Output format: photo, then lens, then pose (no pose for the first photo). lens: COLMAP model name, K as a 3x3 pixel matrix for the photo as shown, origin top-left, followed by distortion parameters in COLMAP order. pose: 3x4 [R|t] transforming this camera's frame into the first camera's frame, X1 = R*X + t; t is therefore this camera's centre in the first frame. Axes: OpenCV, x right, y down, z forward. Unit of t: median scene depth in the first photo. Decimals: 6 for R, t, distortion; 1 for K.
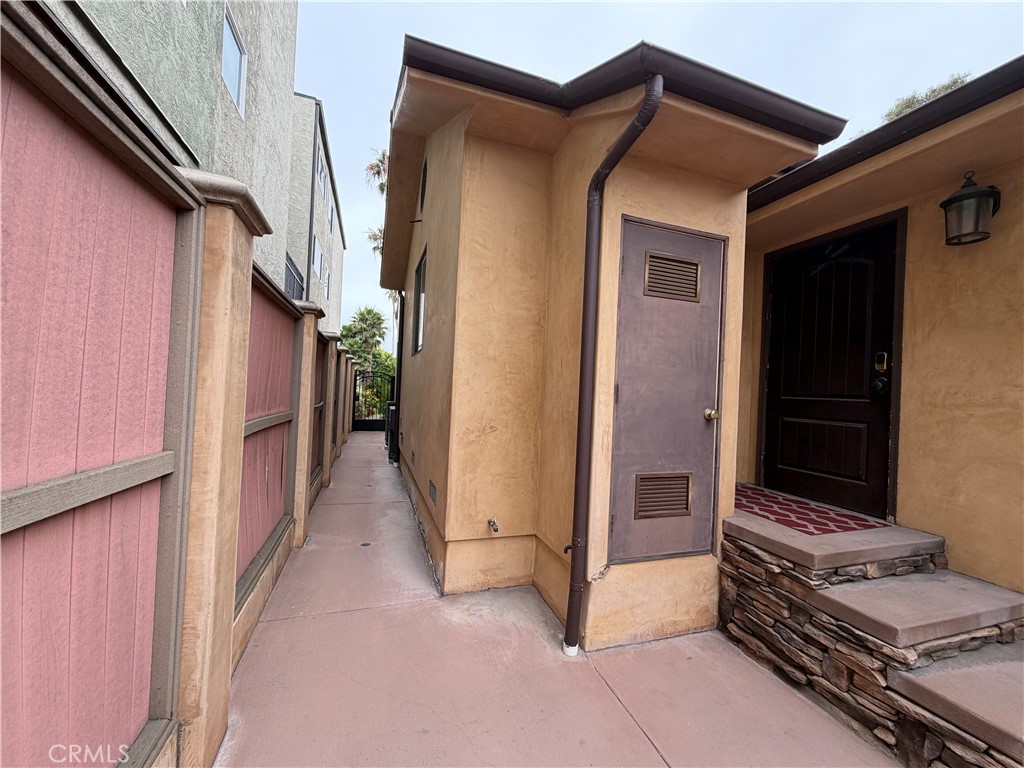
lens RADIAL K [[411.4, 0, 514.5], [0, 411.4, 385.9], [0, 0, 1]] dist [-0.000362, 0.000422]
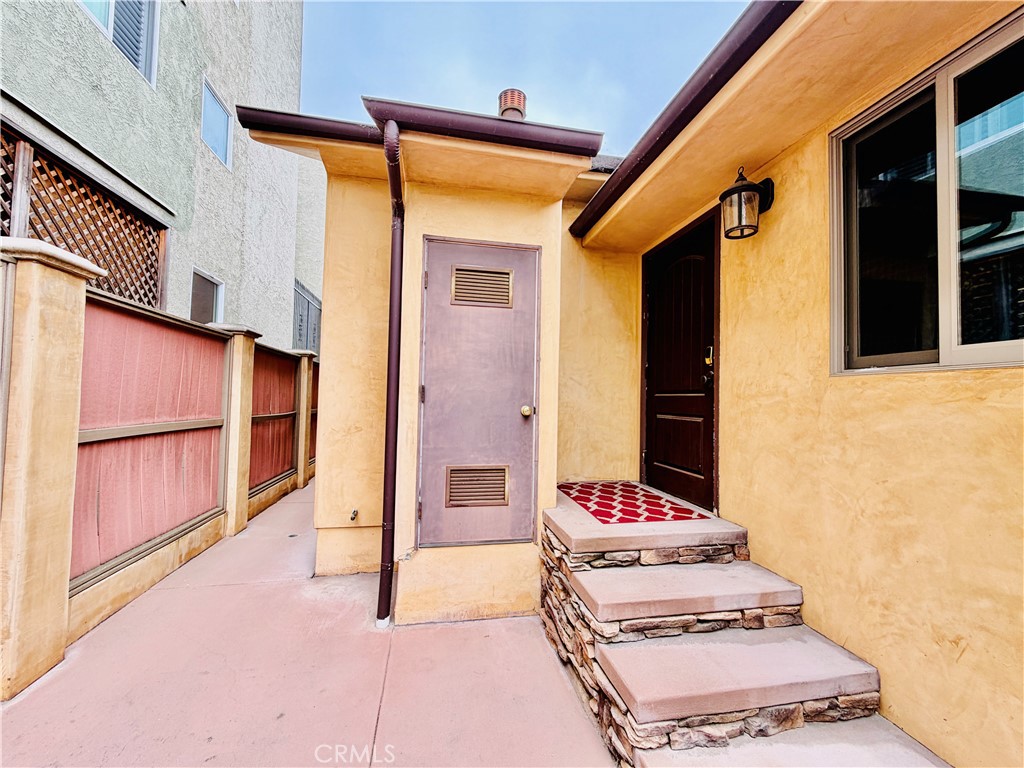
lens RADIAL K [[411.4, 0, 506.8], [0, 411.4, 385.2], [0, 0, 1]] dist [-0.000362, 0.000422]
pose [[0.990228, -0.030837, -0.136006, 0.604045], [0.027145, 0.999213, -0.028918, 0.033426], [0.136790, 0.024943, 0.990286, -0.074995]]
